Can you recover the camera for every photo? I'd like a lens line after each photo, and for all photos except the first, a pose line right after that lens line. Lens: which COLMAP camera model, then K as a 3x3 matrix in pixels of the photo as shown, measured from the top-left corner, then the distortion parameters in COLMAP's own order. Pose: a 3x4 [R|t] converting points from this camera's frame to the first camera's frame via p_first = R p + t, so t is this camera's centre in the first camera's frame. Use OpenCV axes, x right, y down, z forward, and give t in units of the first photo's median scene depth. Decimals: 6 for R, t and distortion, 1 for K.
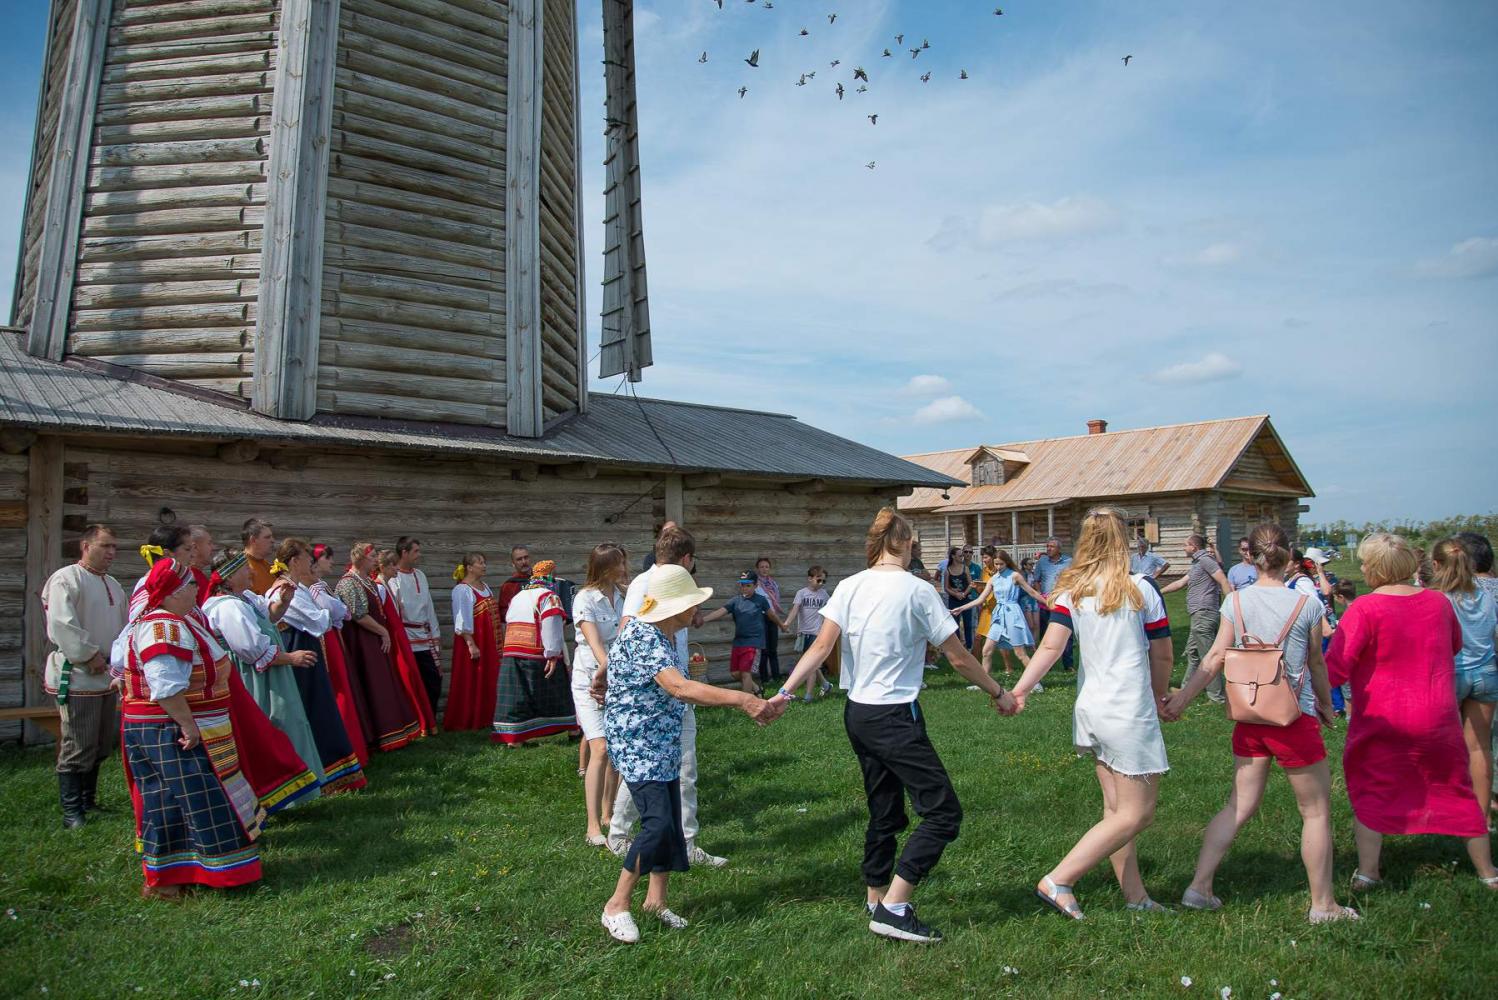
lens RADIAL K [[1166.4, 0, 749.3], [0, 1166.4, 473.0], [0, 0, 1]] dist [-0.102700, 0.070591]
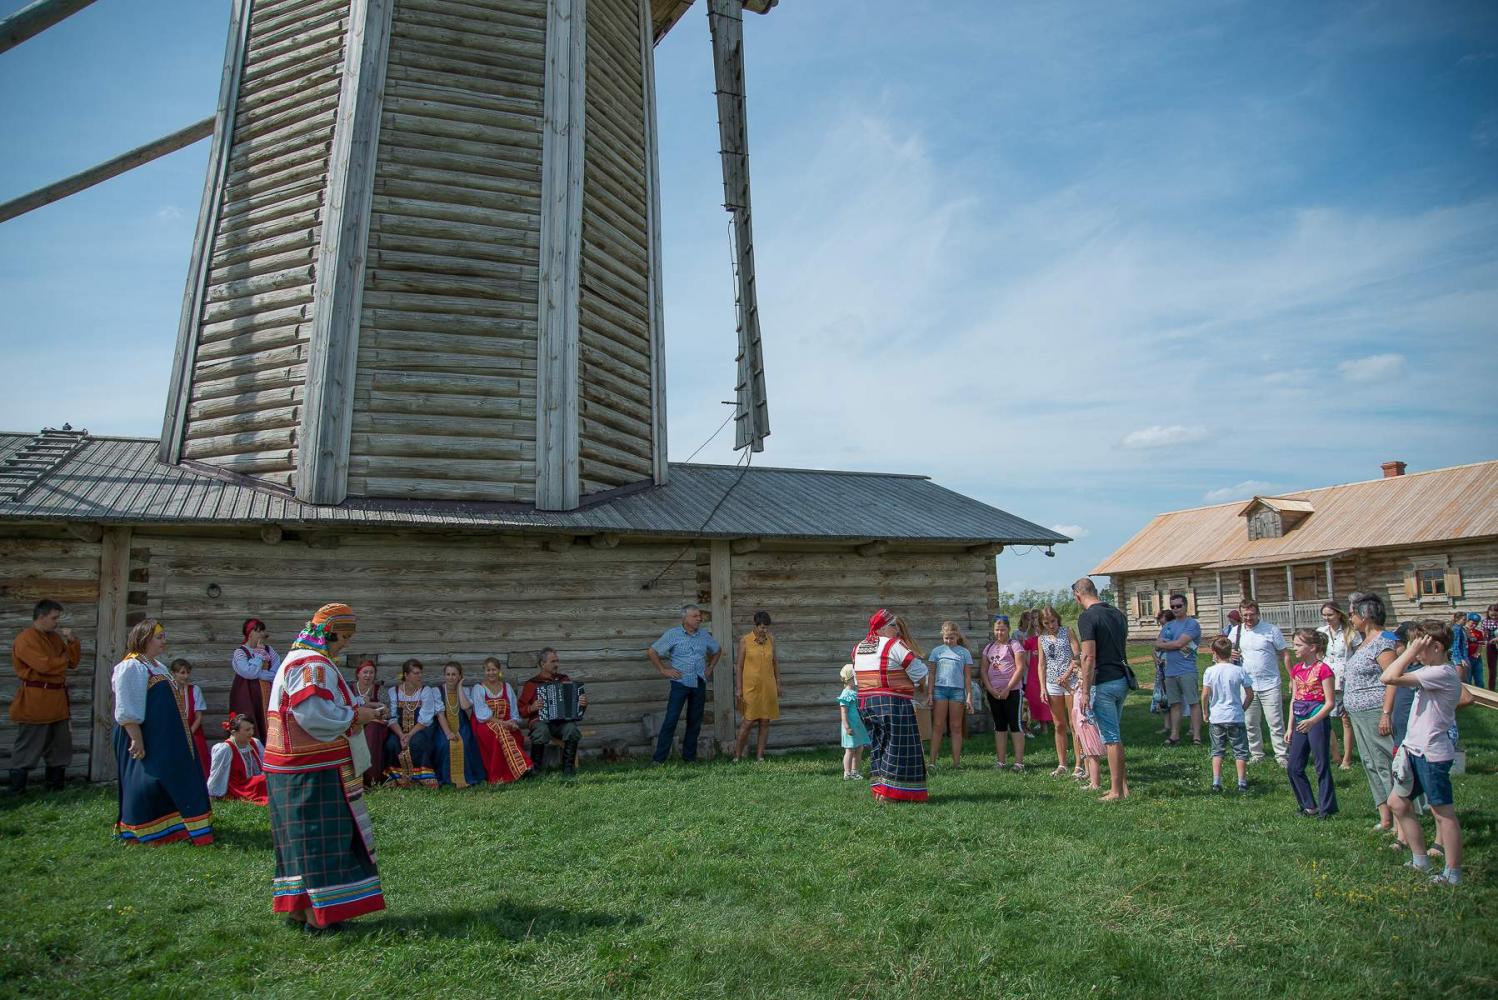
lens RADIAL K [[1105.8, 0, 730.6], [0, 1105.8, 480.4], [0, 0, 1]] dist [-0.099957, 0.065148]
pose [[0.938624, -0.054037, -0.340684, 0.315098], [0.034906, 0.997463, -0.062039, 0.010127], [0.343172, 0.046340, 0.938129, 0.103919]]
